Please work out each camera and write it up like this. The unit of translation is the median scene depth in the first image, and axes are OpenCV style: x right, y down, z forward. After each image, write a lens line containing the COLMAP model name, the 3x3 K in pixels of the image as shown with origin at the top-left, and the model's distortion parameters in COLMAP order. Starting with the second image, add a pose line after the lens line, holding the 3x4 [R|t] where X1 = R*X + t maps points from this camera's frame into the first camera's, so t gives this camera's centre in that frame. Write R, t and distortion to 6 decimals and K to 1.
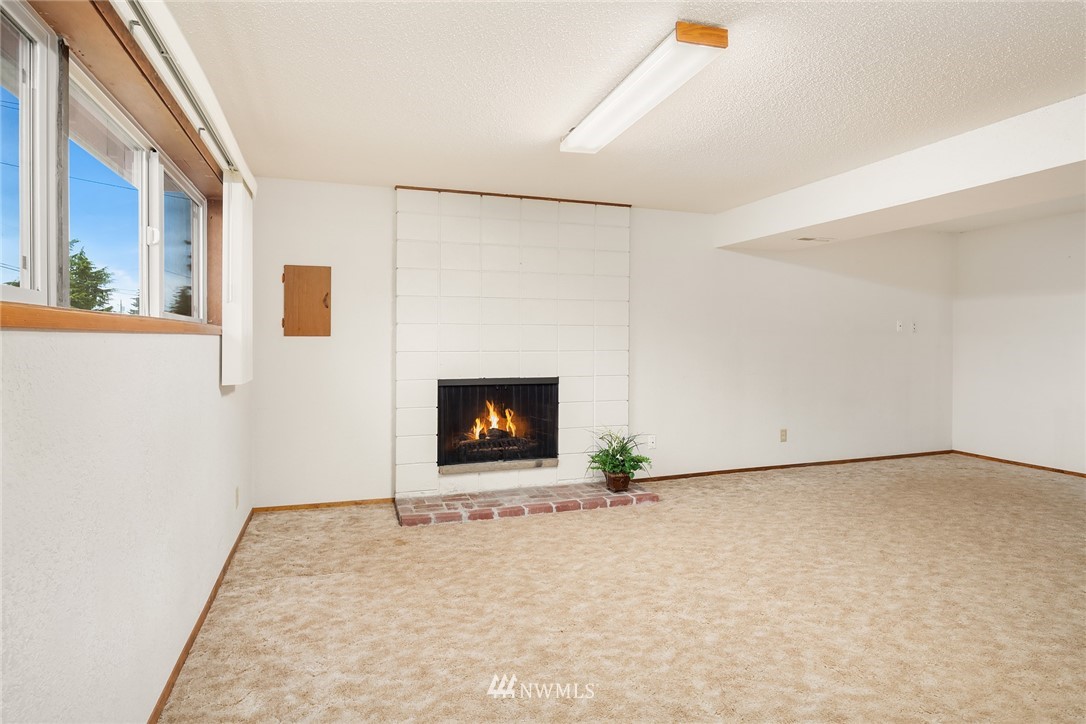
lens RADIAL K [[602.6, 0, 543.3], [0, 602.6, 341.0], [0, 0, 1]] dist [-0.001670, -0.001626]
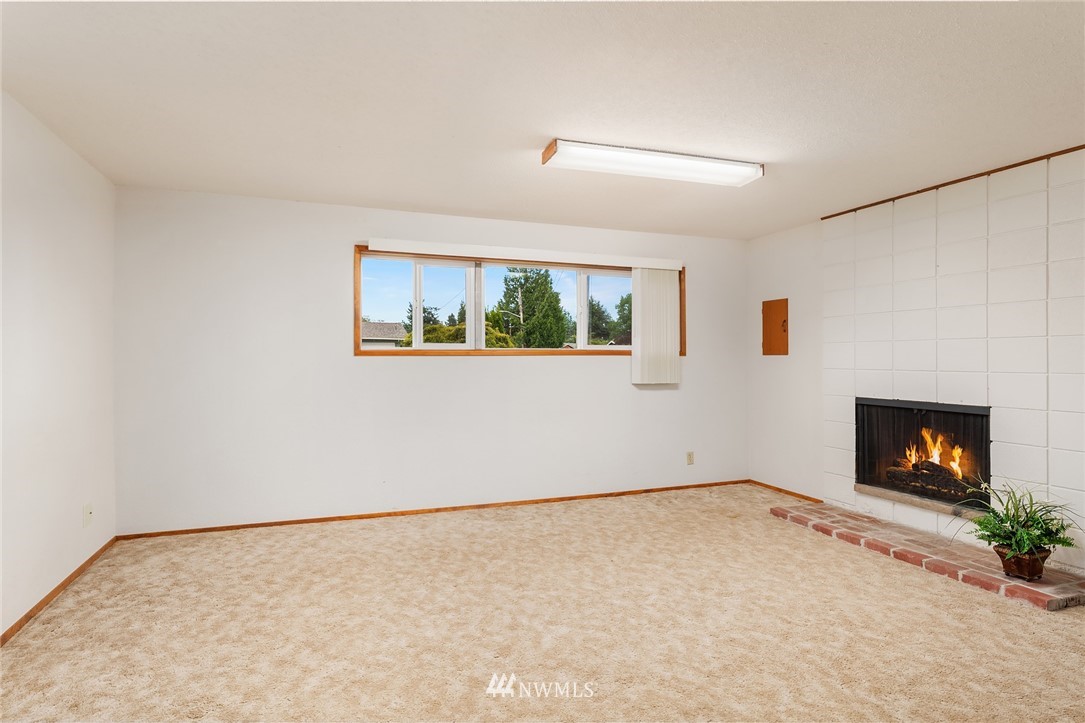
lens RADIAL K [[610.1, 0, 542.5], [0, 610.1, 361.5], [0, 0, 1]] dist [-0.004527, -0.001699]
pose [[0.012864, 0.005630, -0.999901, 0.917694], [-0.001139, 0.999984, 0.005616, -0.000979], [0.999917, 0.001067, 0.012870, 0.504890]]
